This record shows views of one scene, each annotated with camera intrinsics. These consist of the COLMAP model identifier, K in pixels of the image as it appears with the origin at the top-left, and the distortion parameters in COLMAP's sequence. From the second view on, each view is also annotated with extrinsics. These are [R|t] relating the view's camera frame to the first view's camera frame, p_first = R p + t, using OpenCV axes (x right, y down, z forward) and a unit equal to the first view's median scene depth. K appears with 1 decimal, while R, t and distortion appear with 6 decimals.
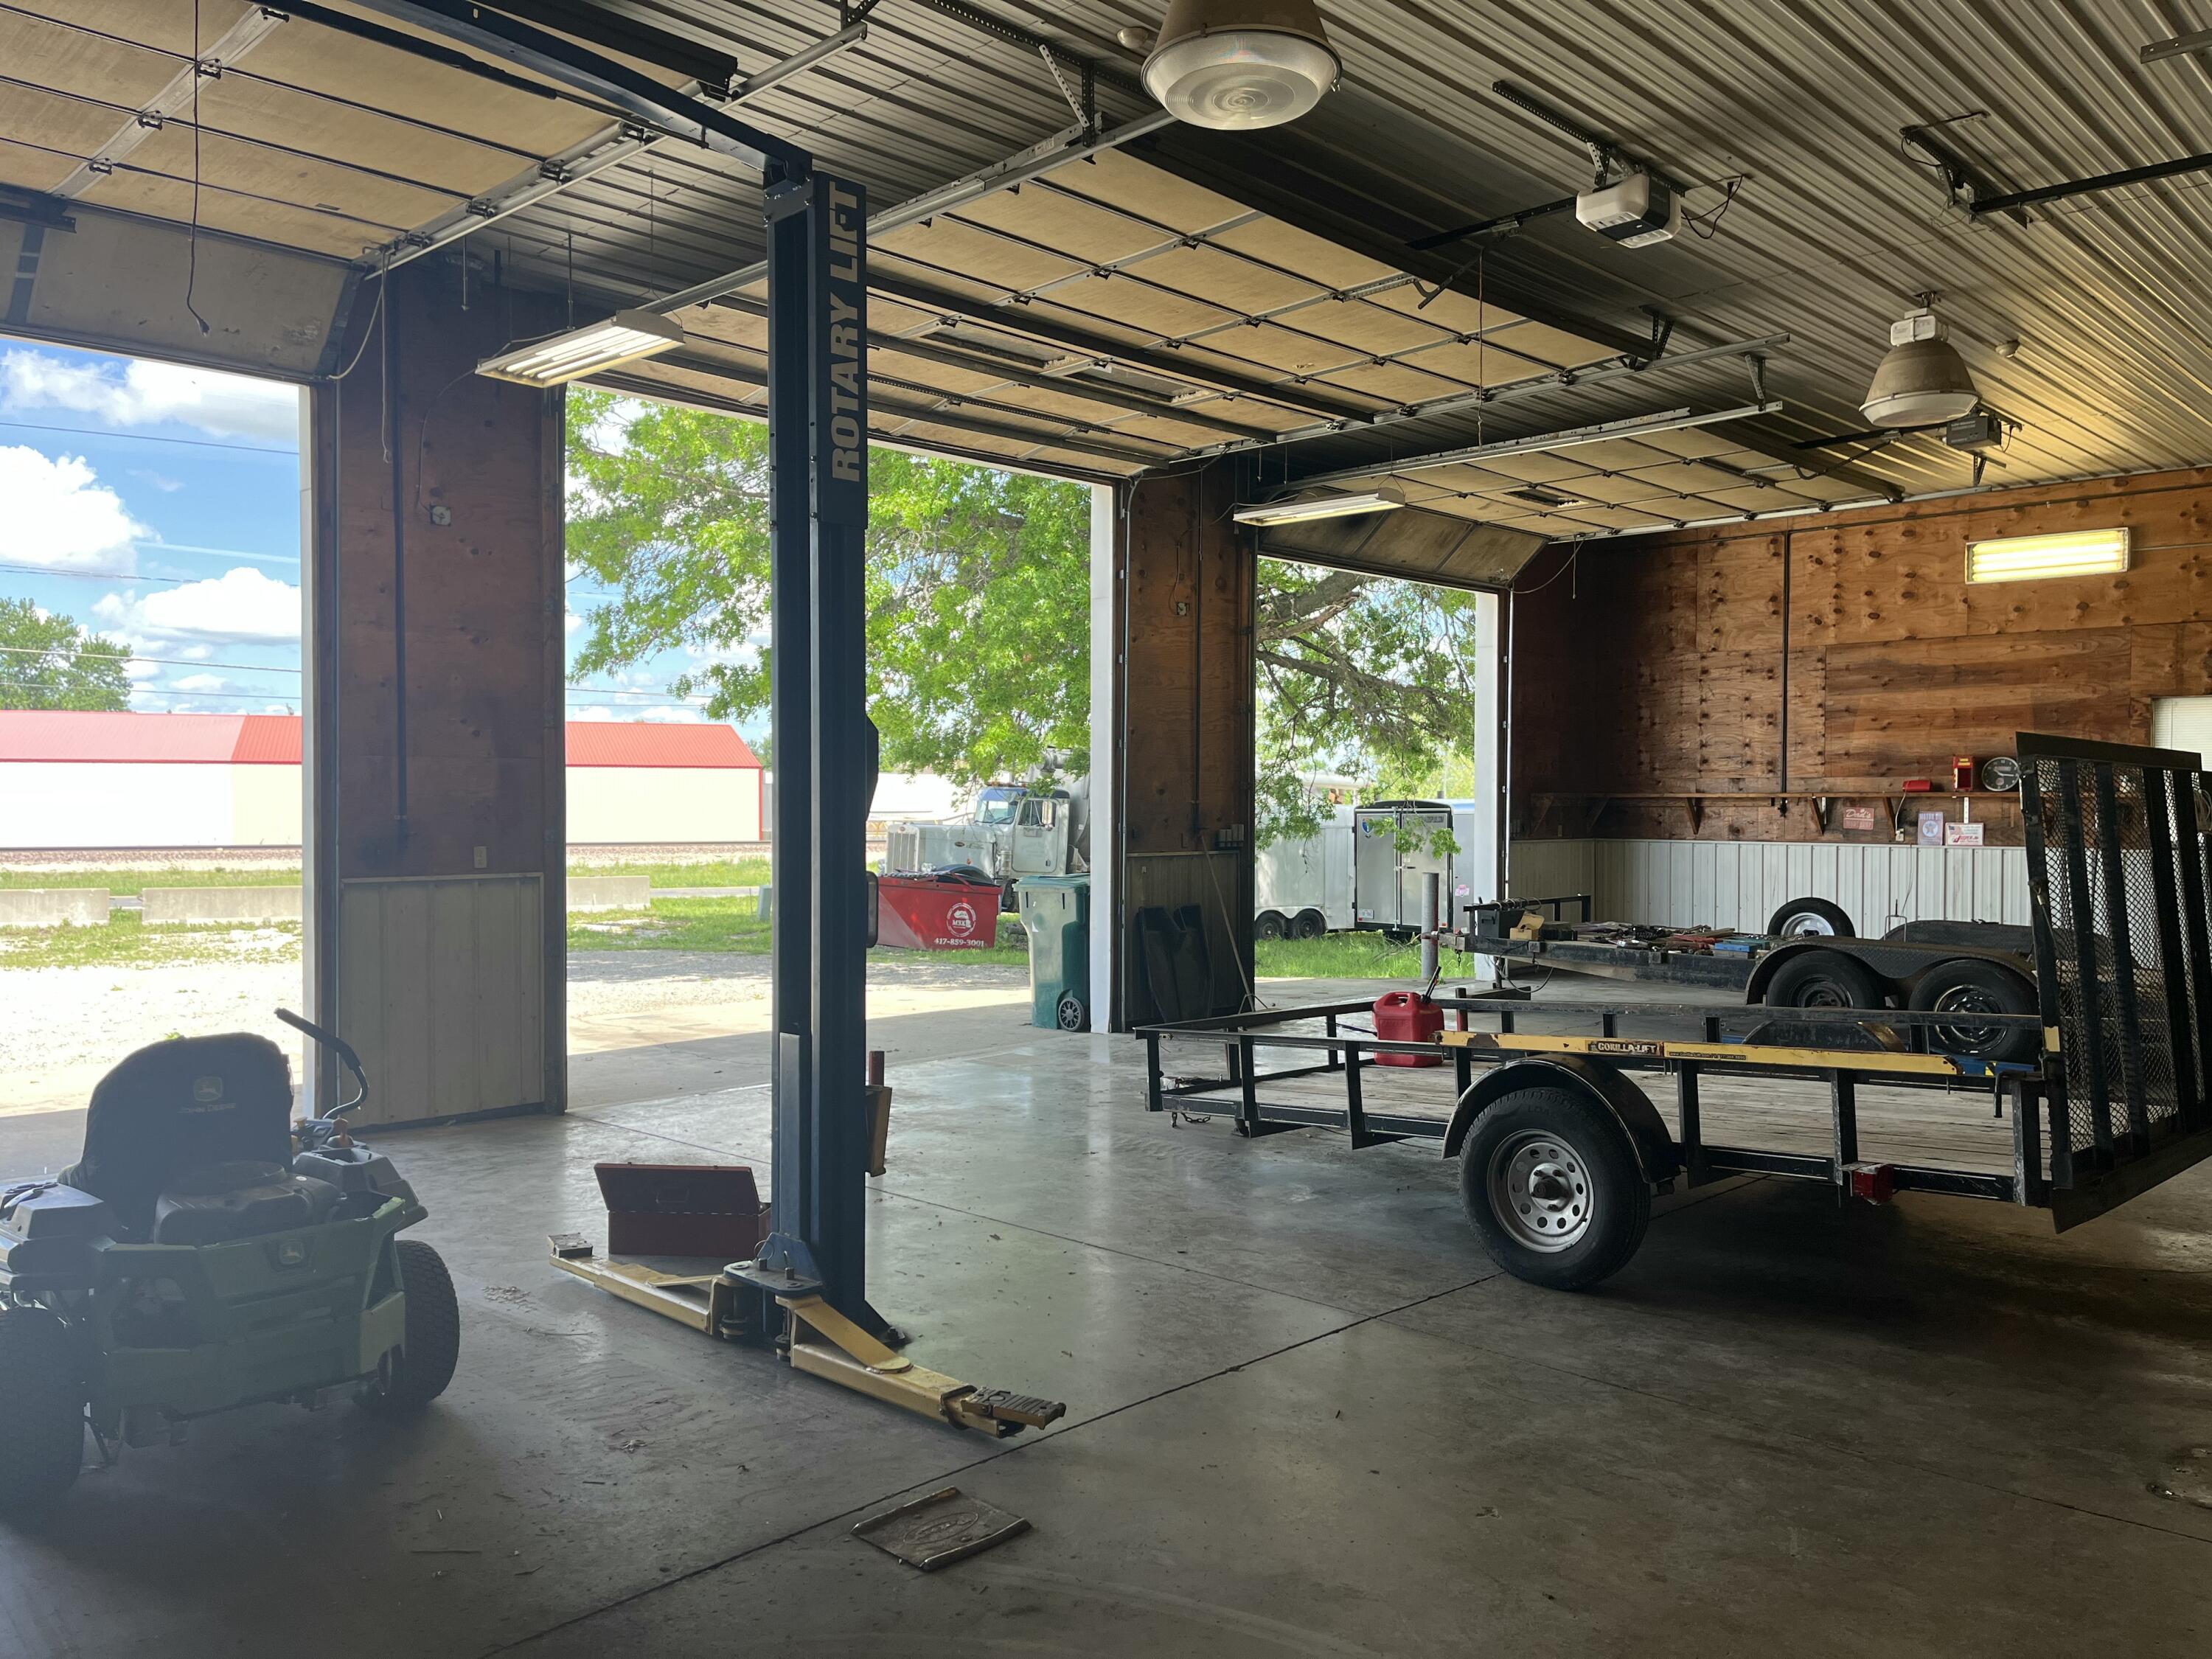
lens RADIAL K [[1708.4, 0, 1106.0], [0, 1708.4, 829.5], [0, 0, 1]] dist [0.009885, 0.004340]
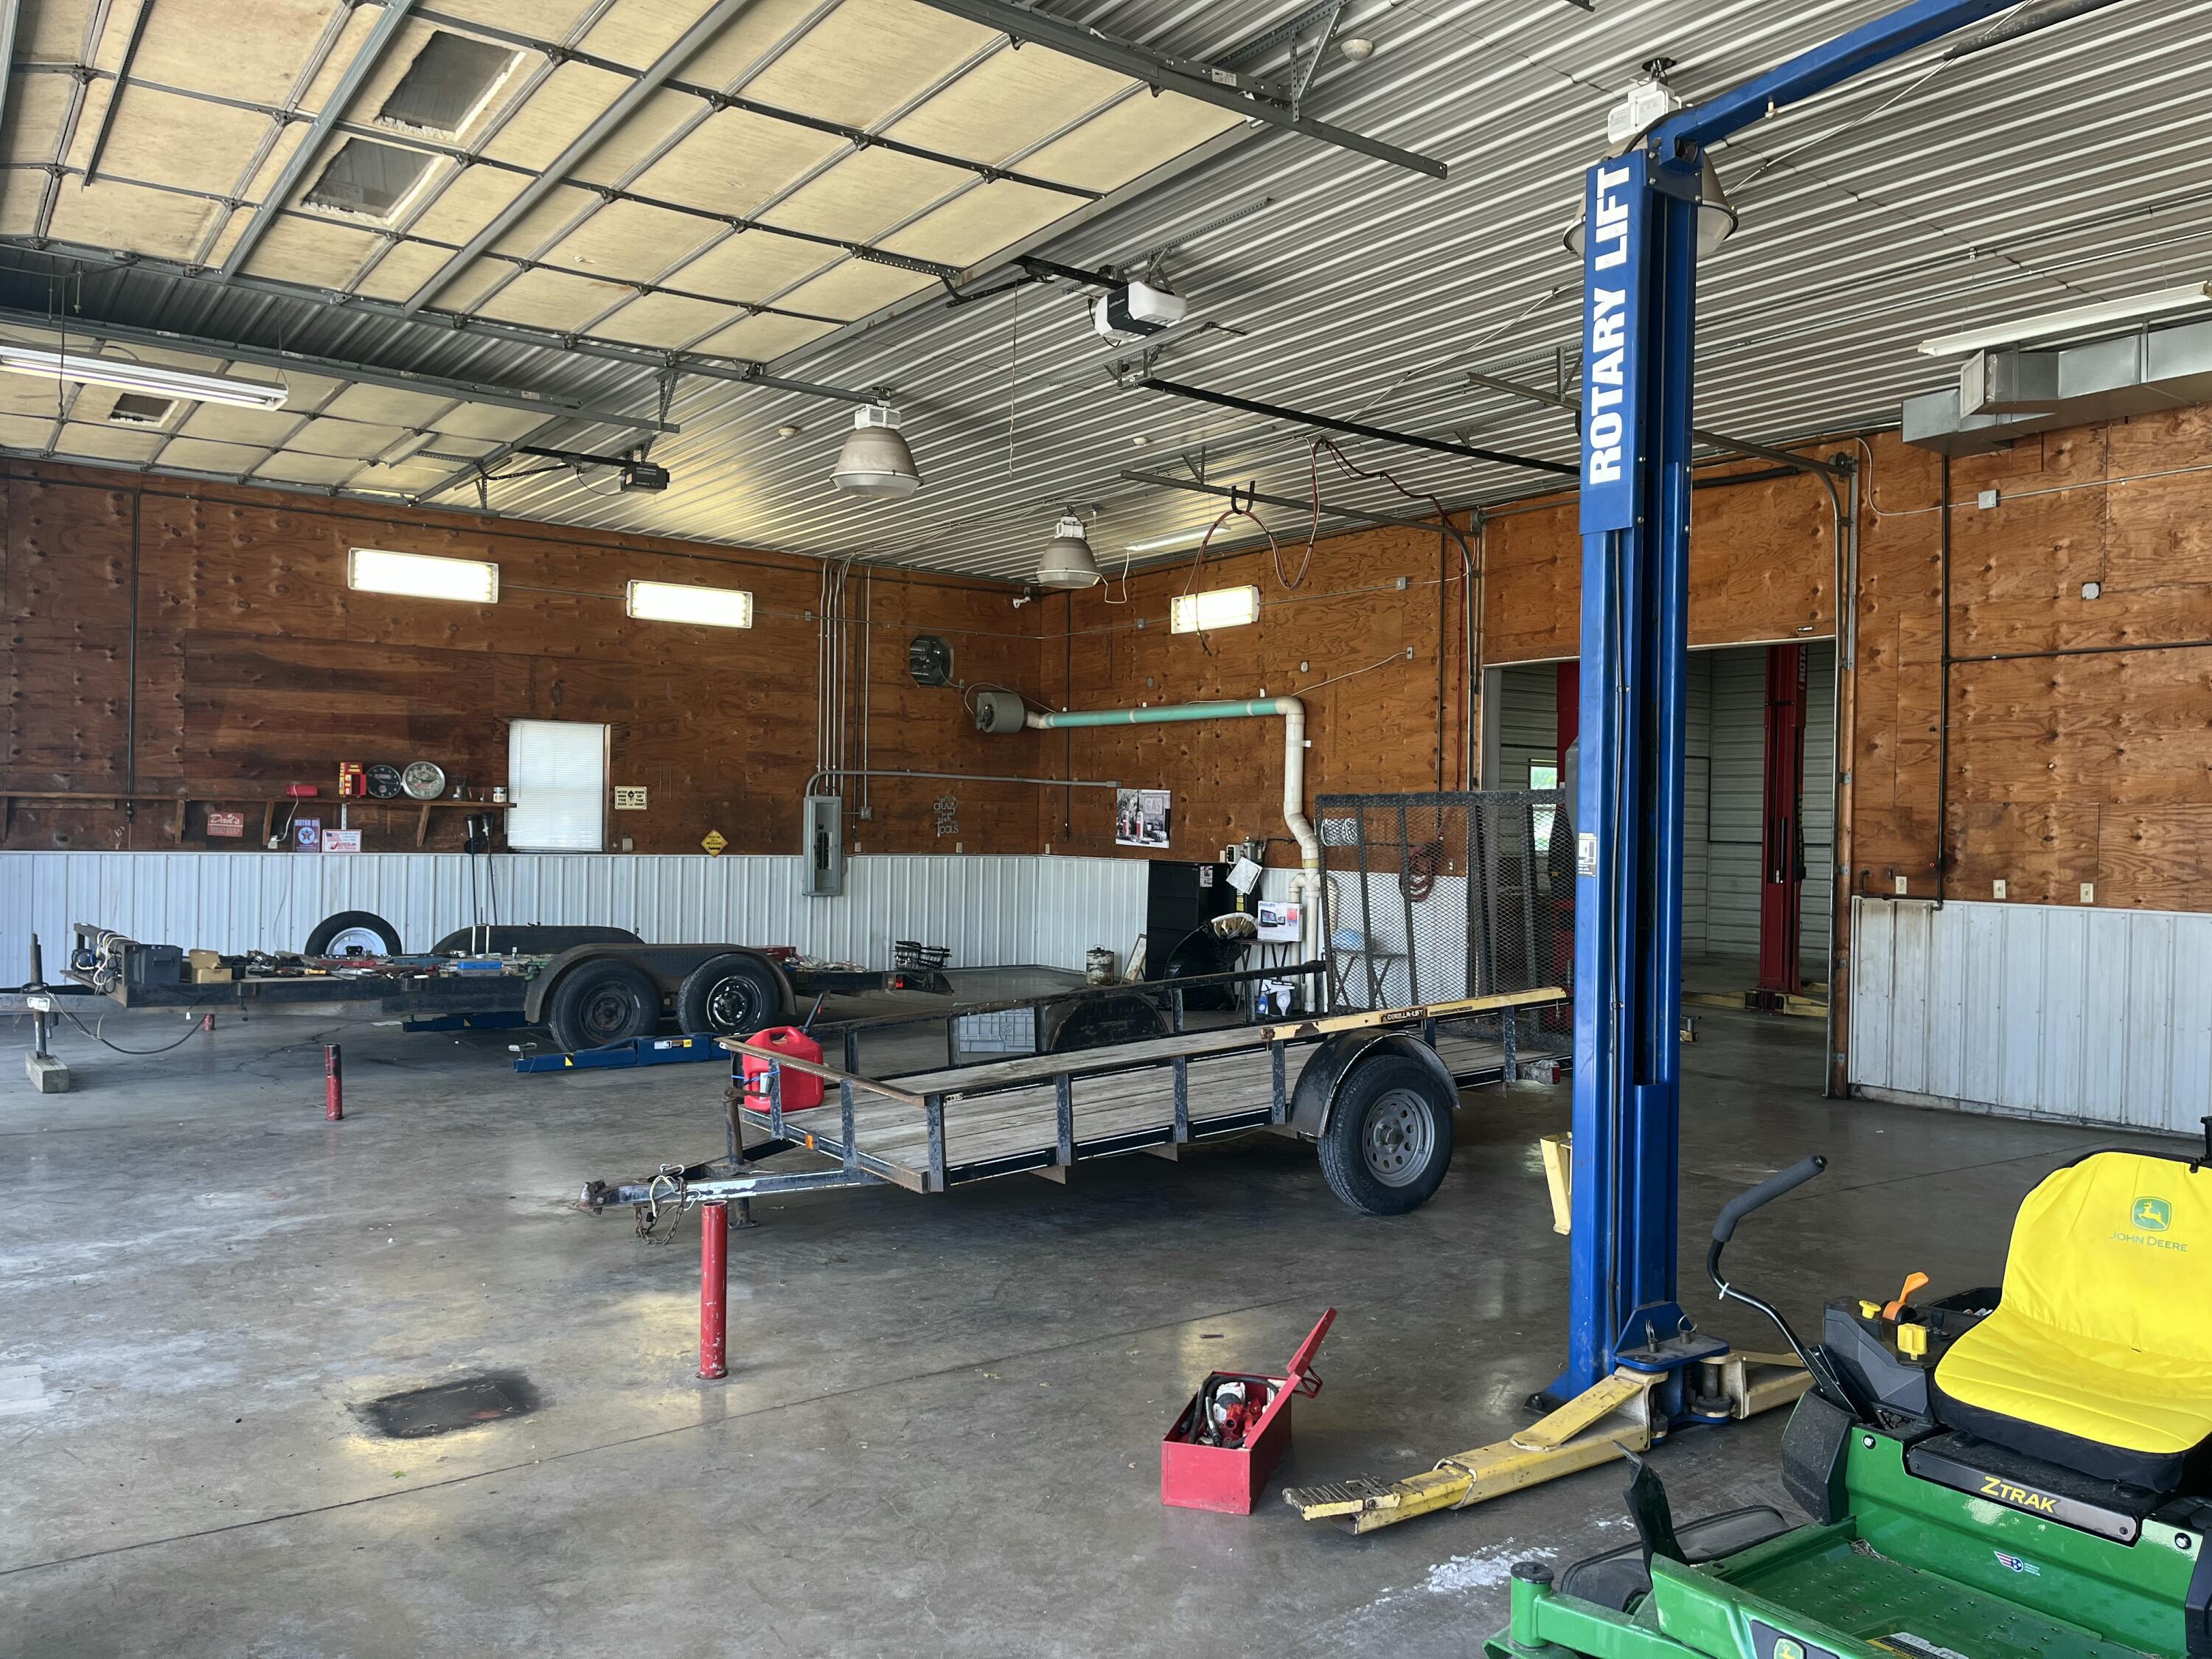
lens RADIAL K [[1639.8, 0, 1106.0], [0, 1639.8, 829.5], [0, 0, 1]] dist [-0.004575, -0.003379]
pose [[0.167224, -0.007060, 0.985894, -0.357140], [-0.009036, 0.999921, 0.008693, -0.016130], [-0.985877, -0.010363, 0.167147, 0.405174]]
